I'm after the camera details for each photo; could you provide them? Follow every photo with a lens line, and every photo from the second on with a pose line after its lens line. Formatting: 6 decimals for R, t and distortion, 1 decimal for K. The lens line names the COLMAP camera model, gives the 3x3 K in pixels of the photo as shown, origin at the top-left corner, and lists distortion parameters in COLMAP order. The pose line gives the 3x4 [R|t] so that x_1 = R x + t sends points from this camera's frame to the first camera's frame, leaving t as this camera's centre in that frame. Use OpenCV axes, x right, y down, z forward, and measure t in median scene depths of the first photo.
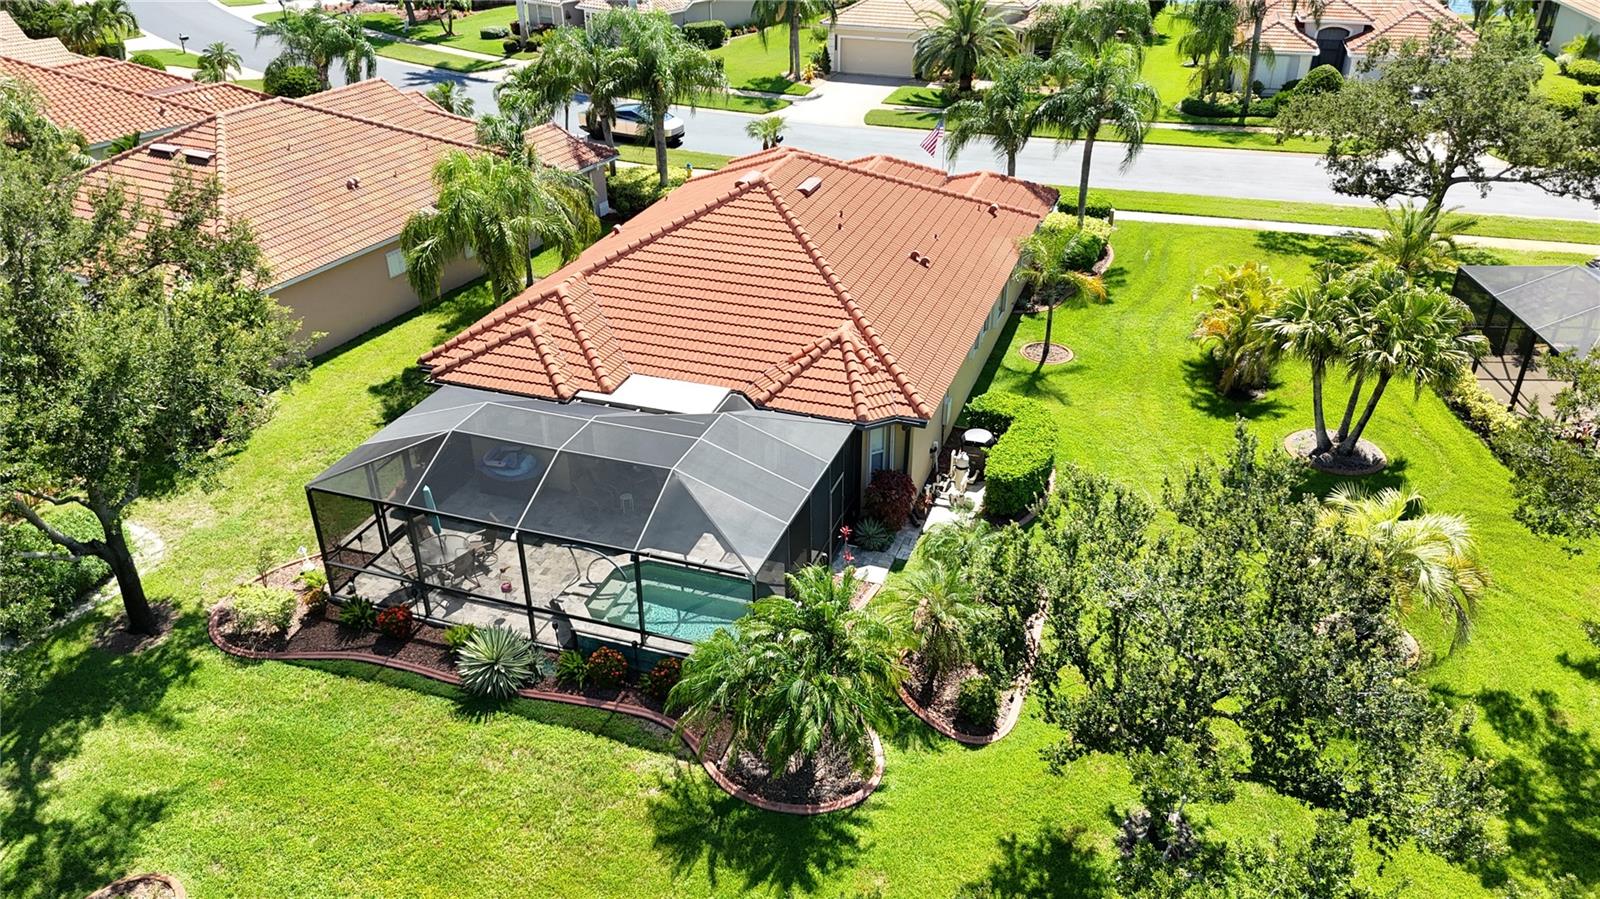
lens RADIAL K [[1166.0, 0, 798.0], [0, 1166.0, 479.2], [0, 0, 1]] dist [0.106364, -0.133650]
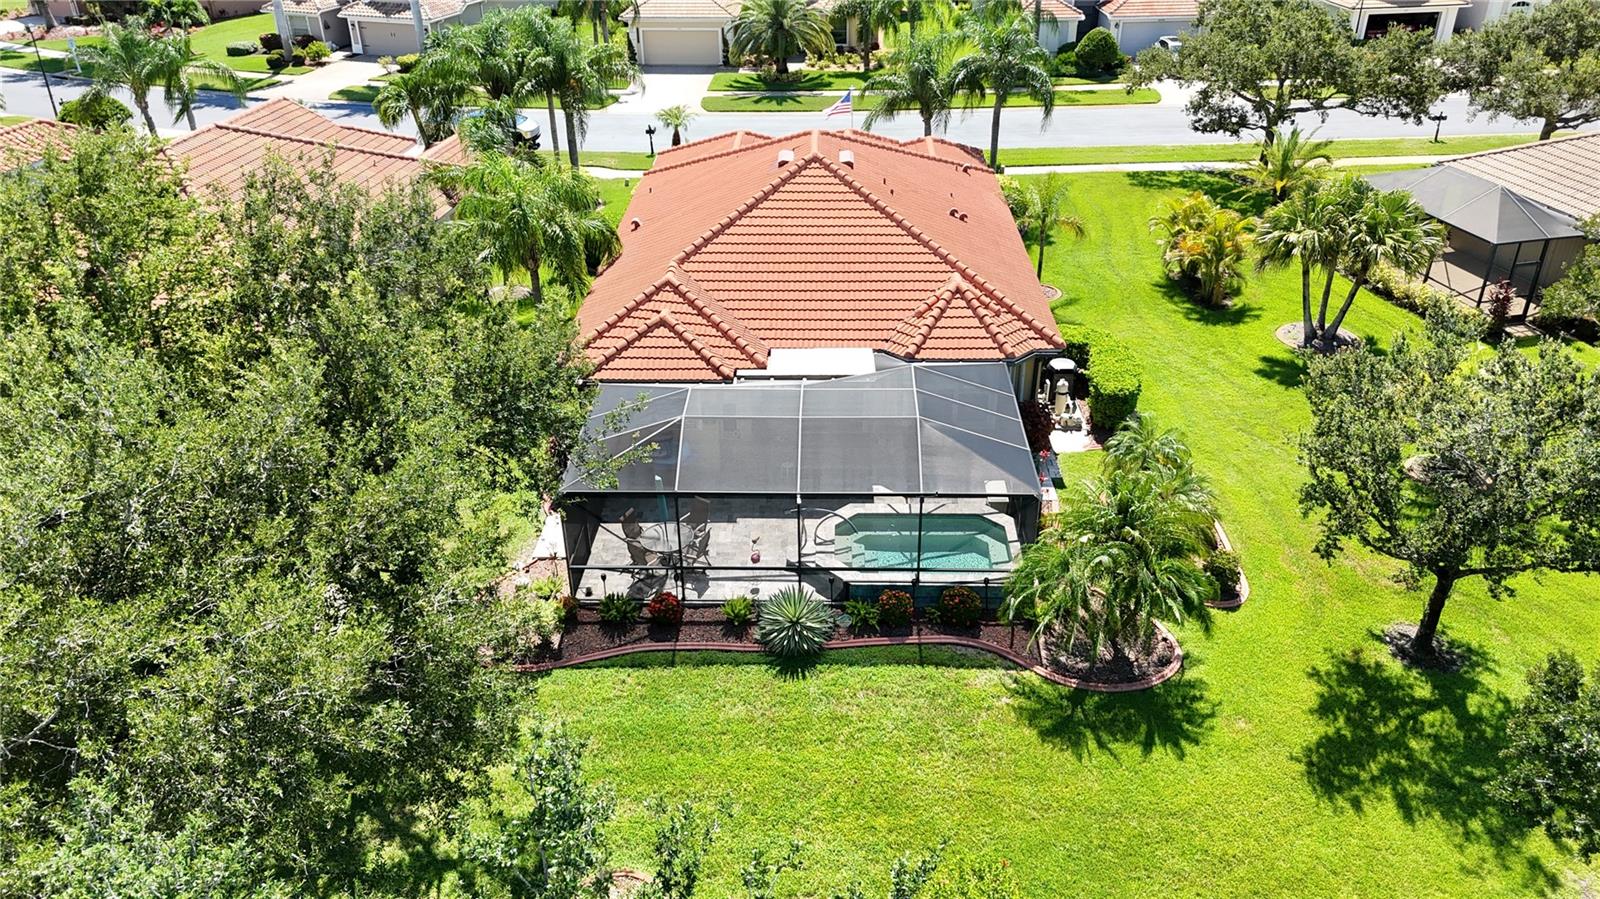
lens RADIAL K [[1166.0, 0, 798.0], [0, 1166.0, 479.2], [0, 0, 1]] dist [0.106364, -0.133650]
pose [[0.952055, -0.161959, 0.259540, -0.405826], [0.161015, 0.986634, 0.025042, 0.002703], [-0.260127, 0.017949, 0.965408, -0.009274]]
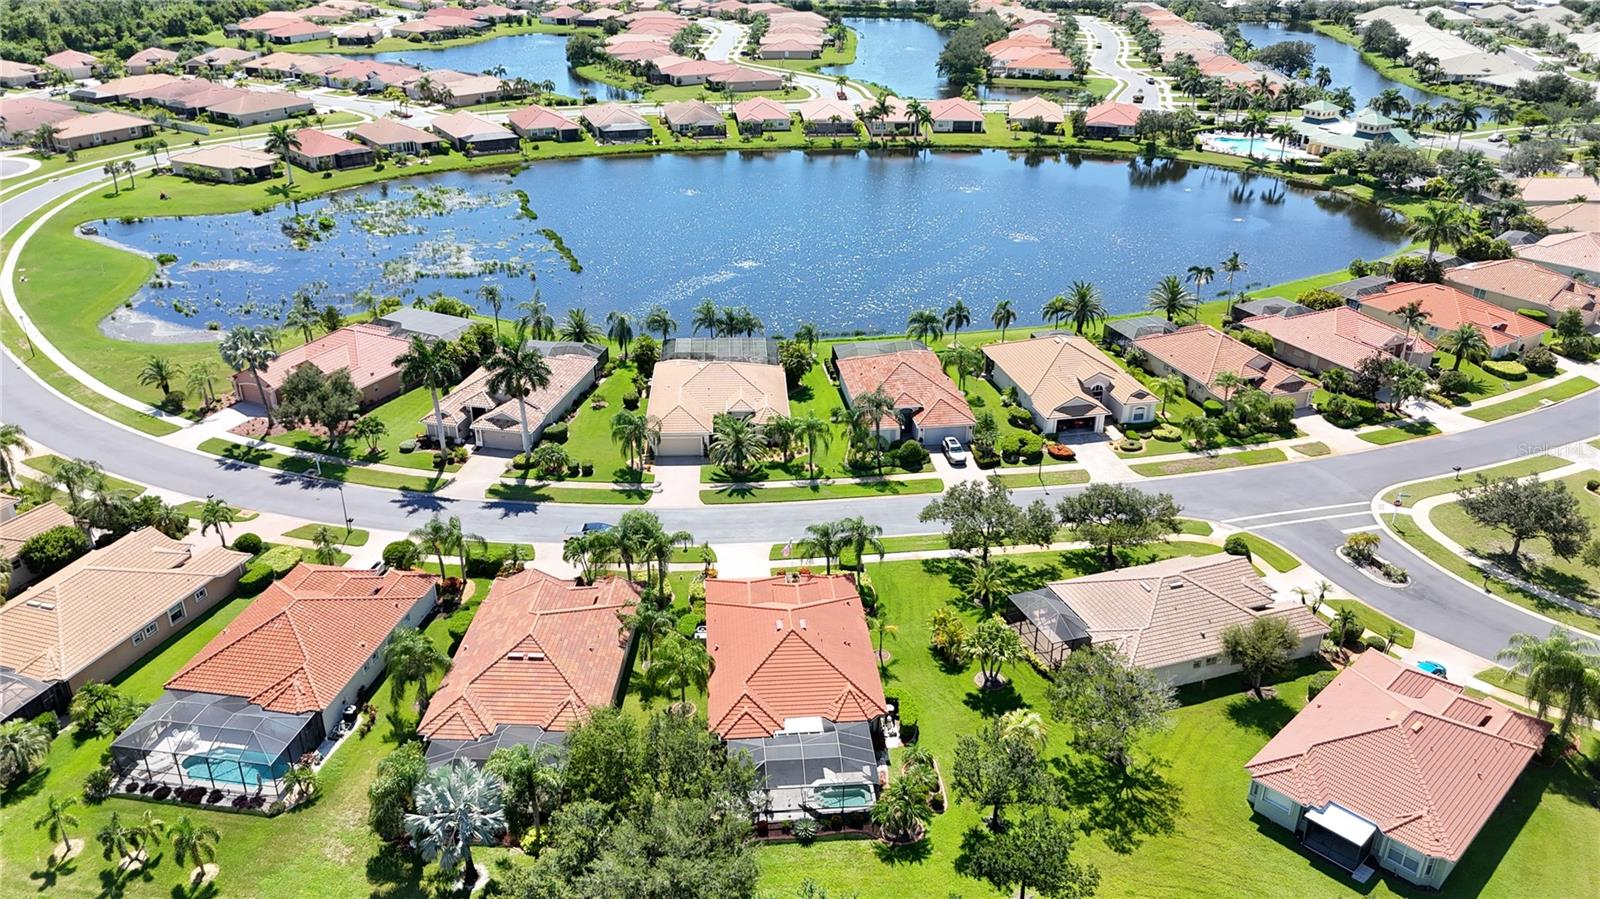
lens RADIAL K [[1183.3, 0, 800.0], [0, 1183.3, 449.5], [0, 0, 1]] dist [0.054616, -0.046873]
pose [[0.911702, -0.168237, 0.374826, -1.089851], [0.196680, 0.979705, -0.038659, -0.619406], [-0.360716, 0.108966, 0.926289, -1.798948]]
